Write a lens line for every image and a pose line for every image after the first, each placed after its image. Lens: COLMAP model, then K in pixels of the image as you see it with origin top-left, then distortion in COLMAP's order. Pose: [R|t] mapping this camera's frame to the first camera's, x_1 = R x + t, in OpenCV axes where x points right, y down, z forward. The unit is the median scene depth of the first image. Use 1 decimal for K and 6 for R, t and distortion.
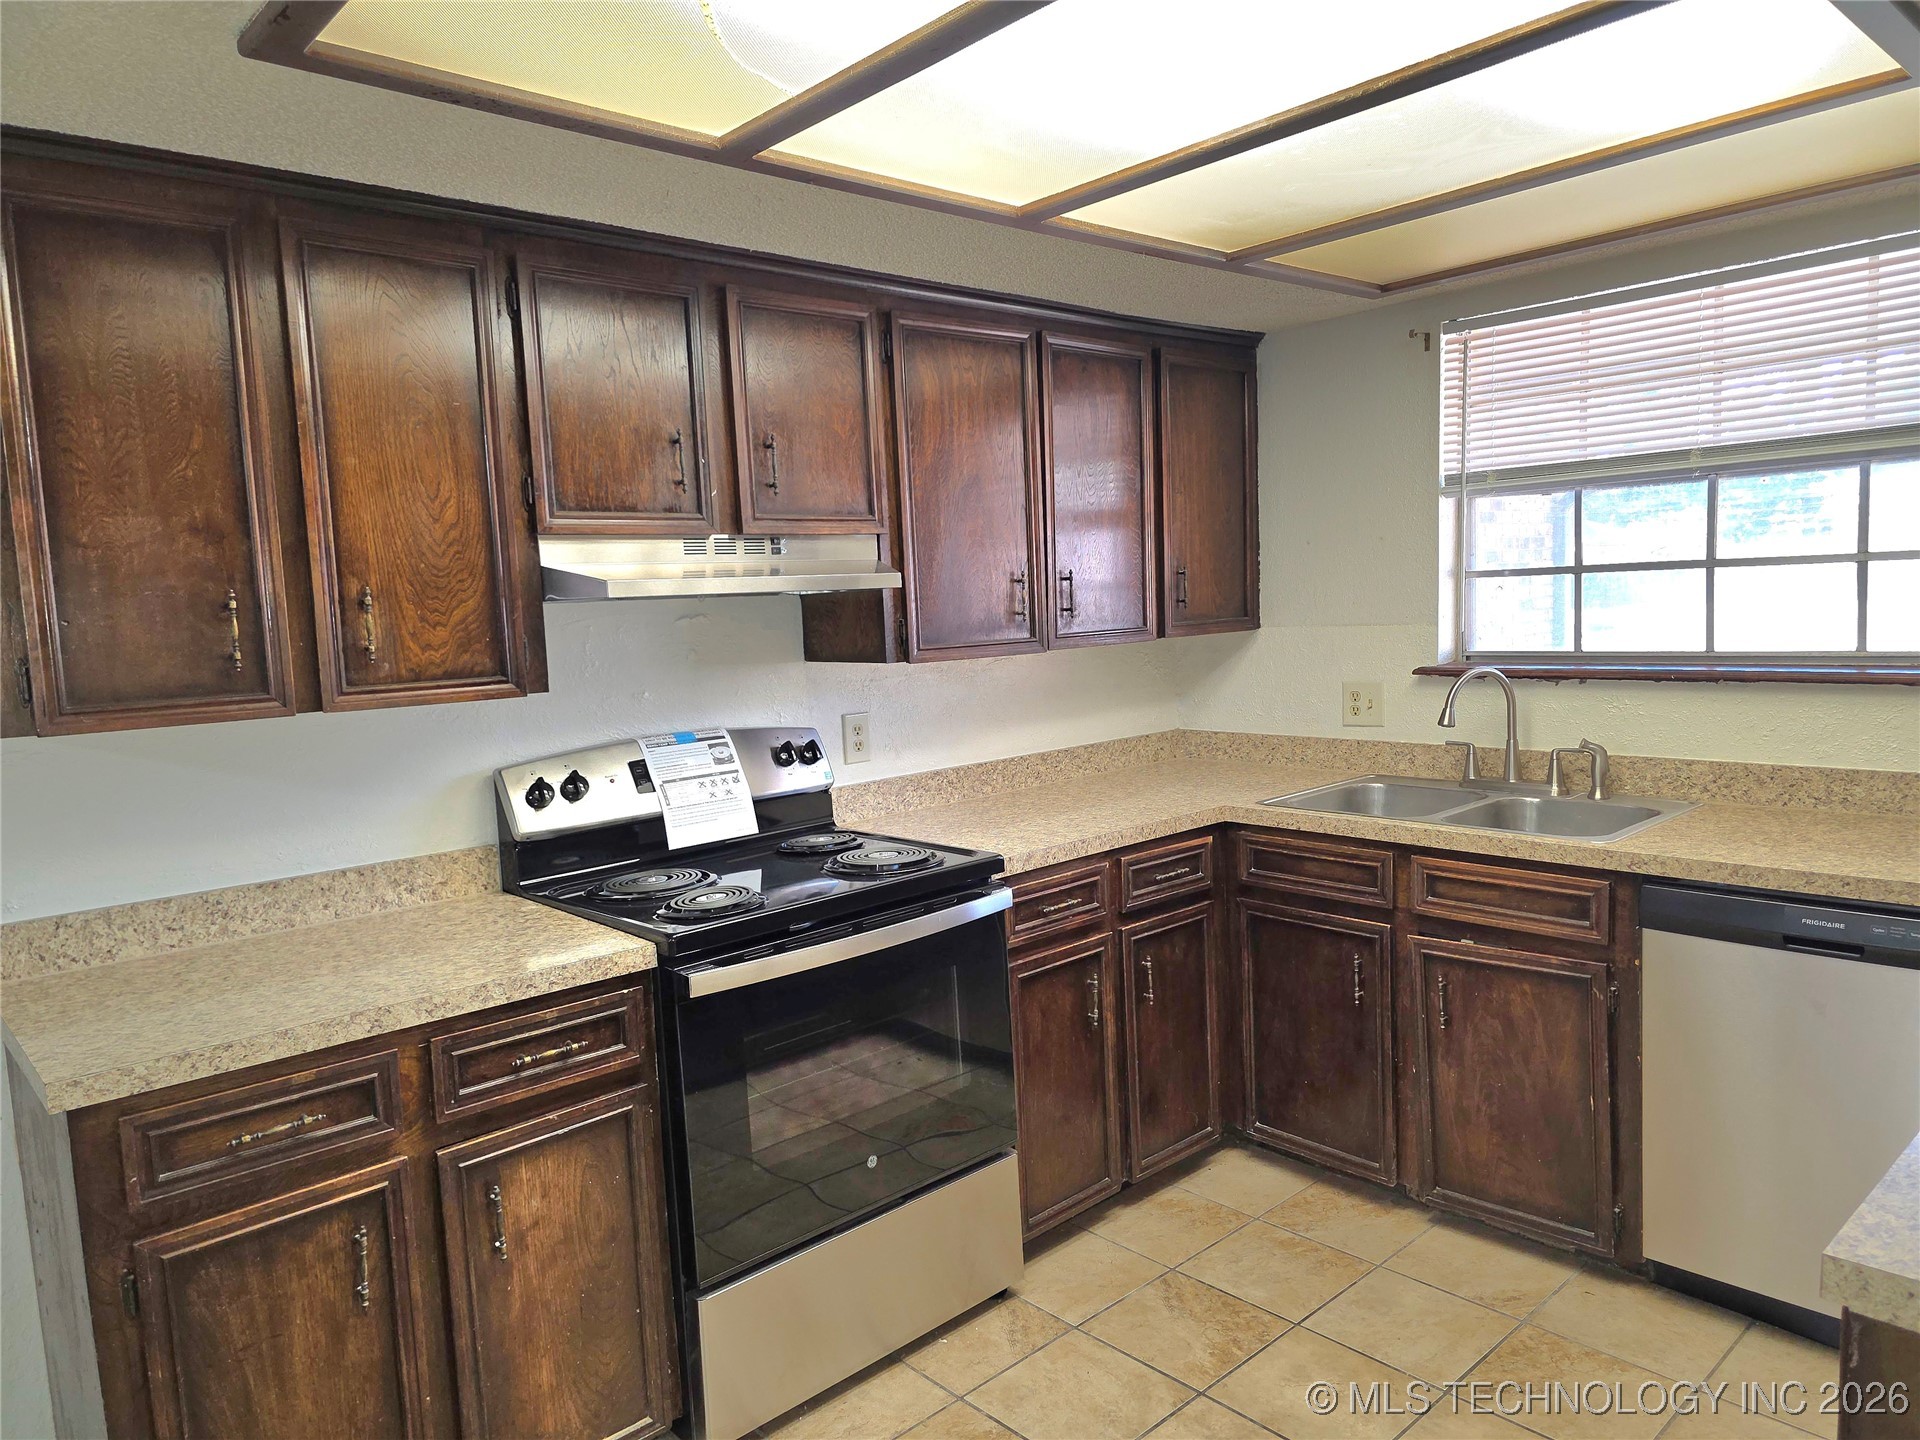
lens RADIAL K [[1287.1, 0, 956.9], [0, 1287.1, 734.2], [0, 0, 1]] dist [0.052760, -0.050859]
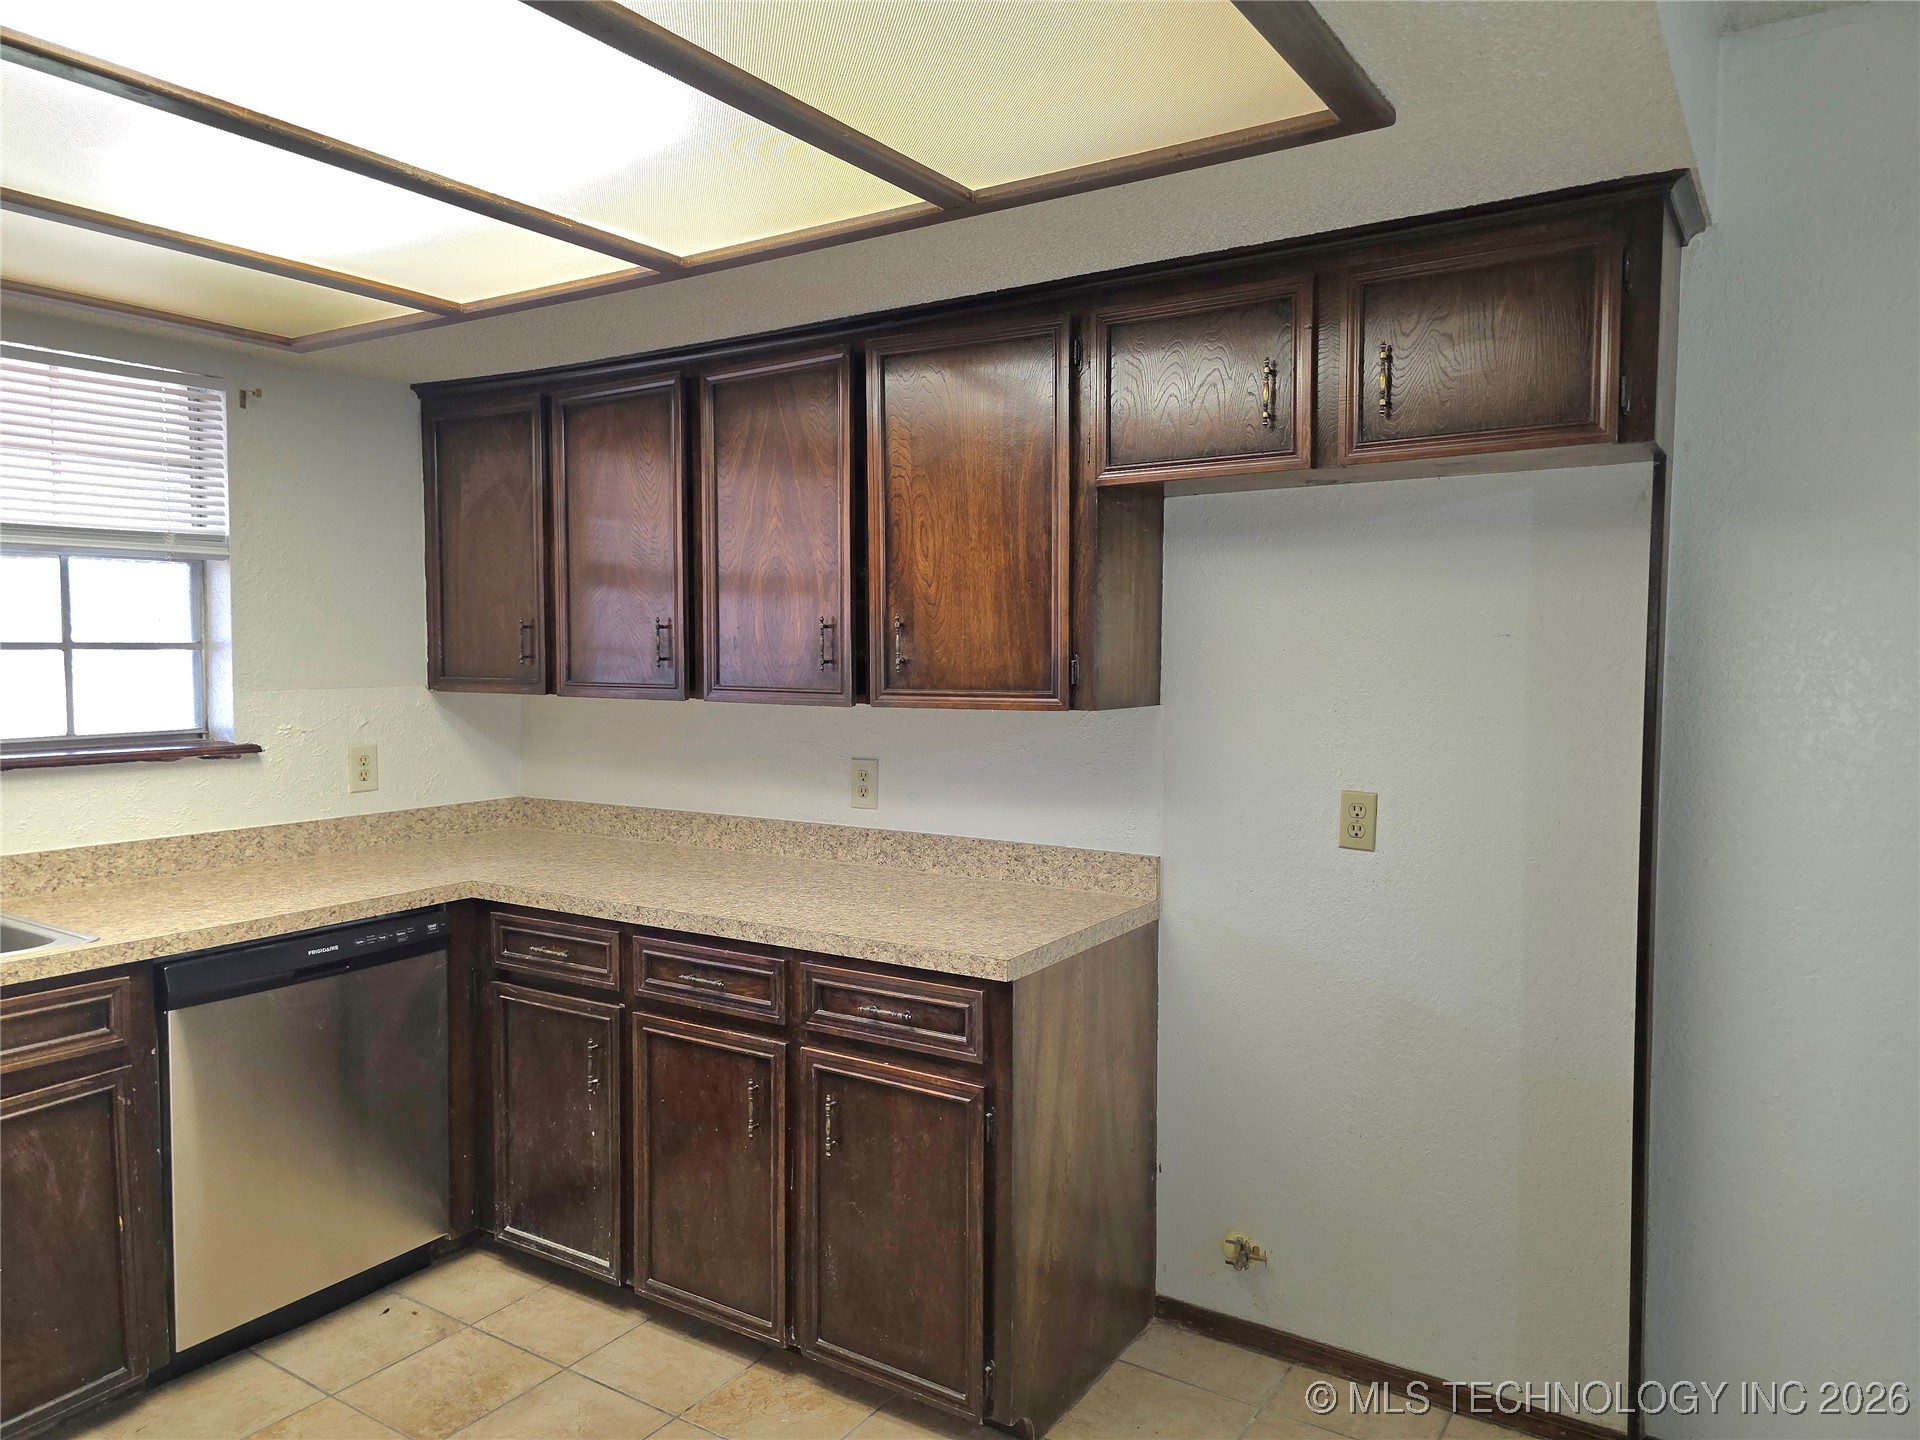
lens RADIAL K [[1287.1, 0, 979.6], [0, 1287.1, 716.6], [0, 0, 1]] dist [0.052760, -0.050859]
pose [[-0.263836, -0.006950, 0.964542, -0.548687], [0.113219, 0.992838, 0.038123, -0.037800], [-0.957900, 0.119262, -0.261160, 0.607606]]
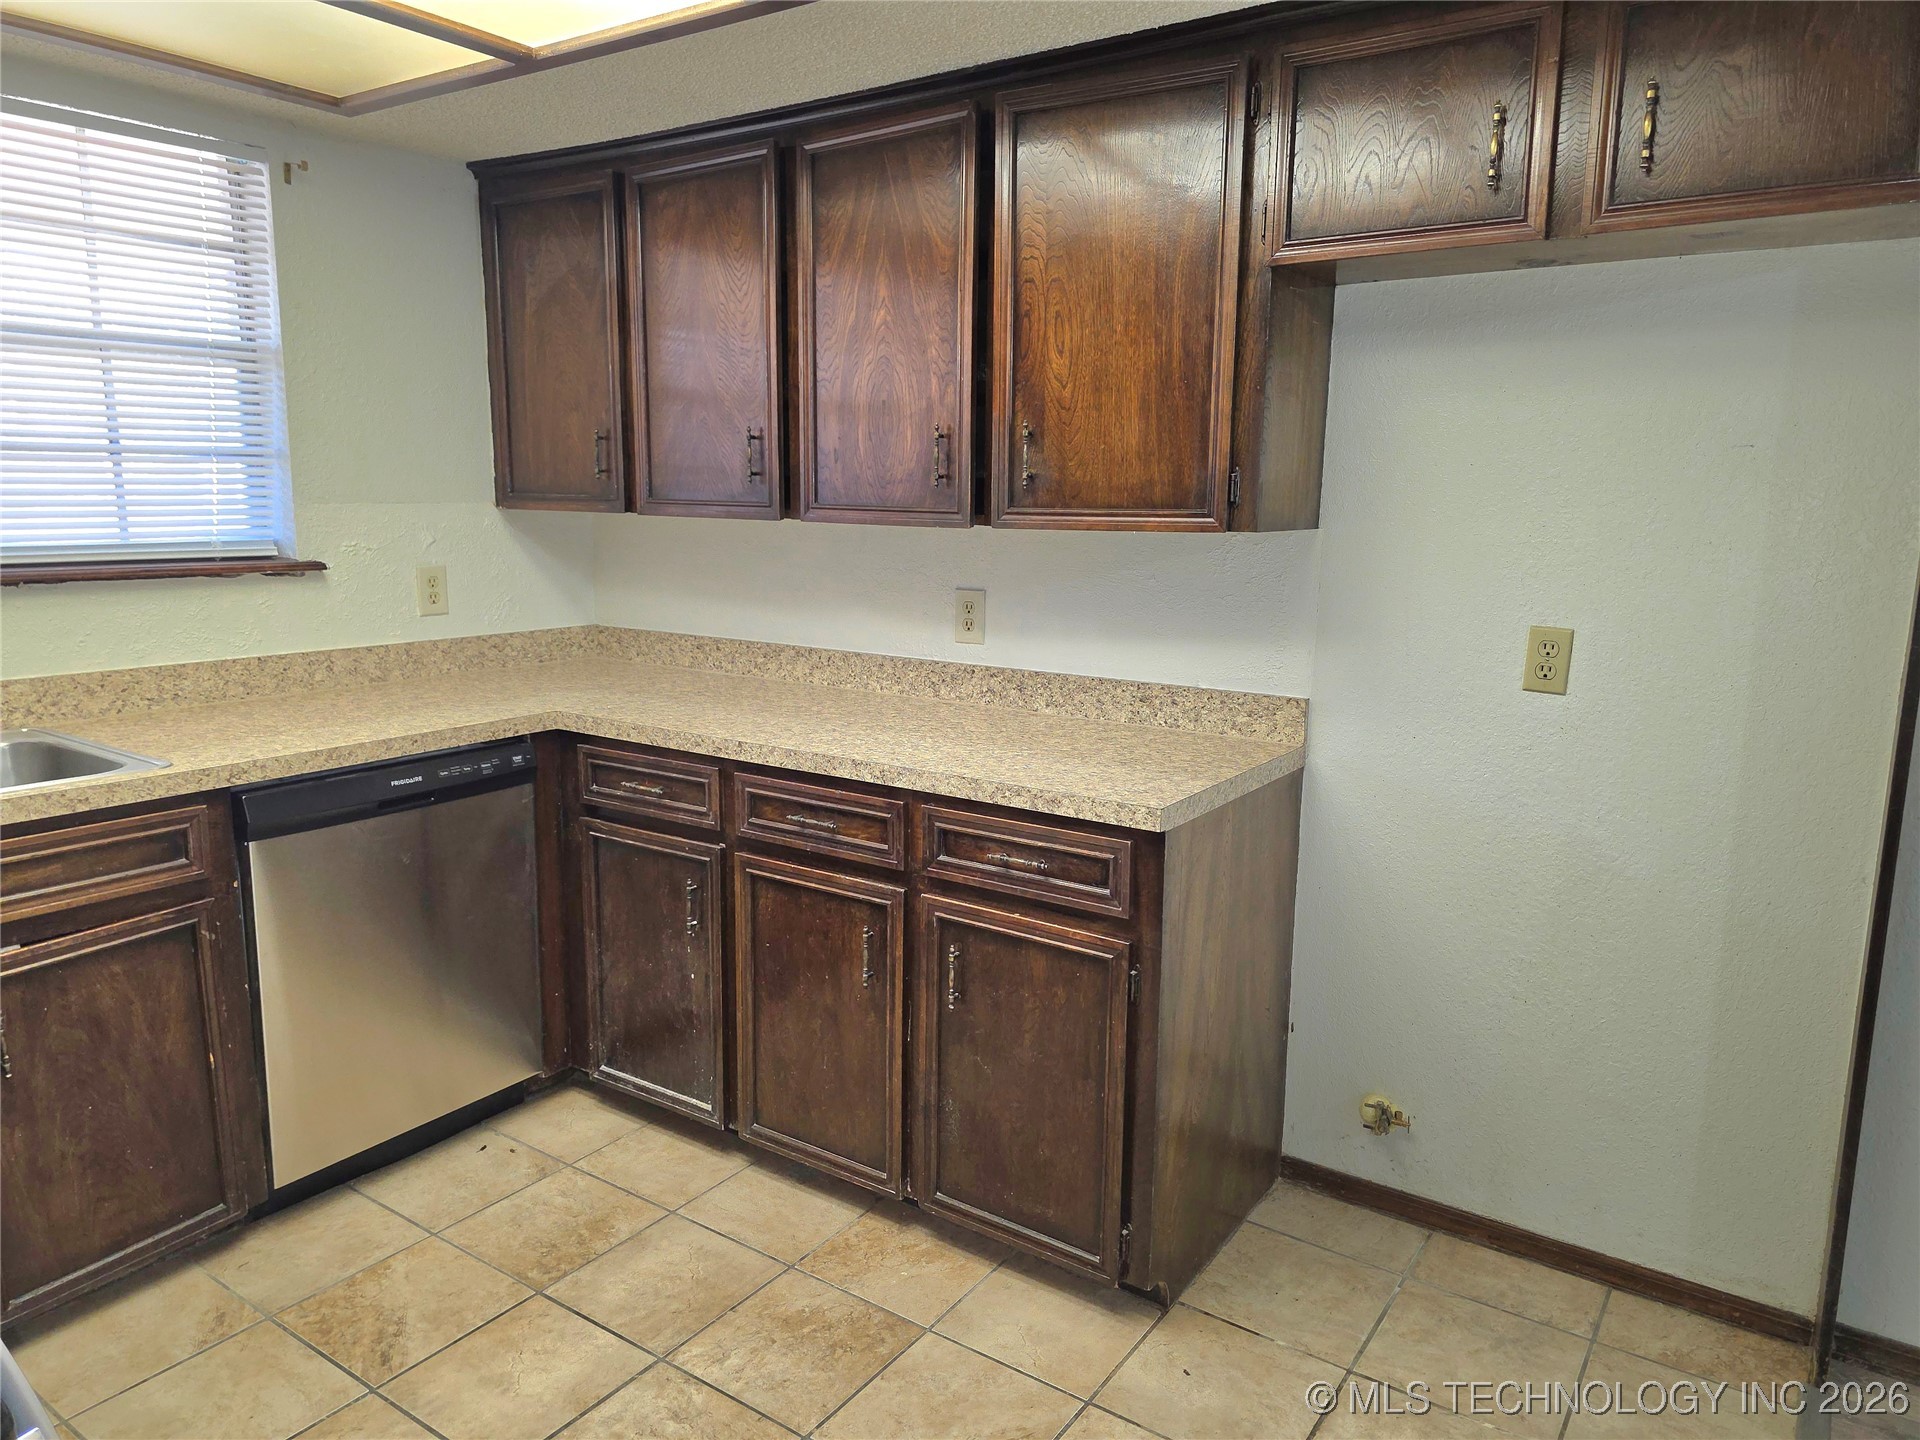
lens RADIAL K [[1287.1, 0, 969.5], [0, 1287.1, 718.5], [0, 0, 1]] dist [0.052760, -0.050859]
pose [[-0.231724, -0.127767, 0.964355, -0.438316], [0.101292, 0.982779, 0.154547, -0.025714], [-0.967494, 0.133493, -0.214792, 0.654777]]
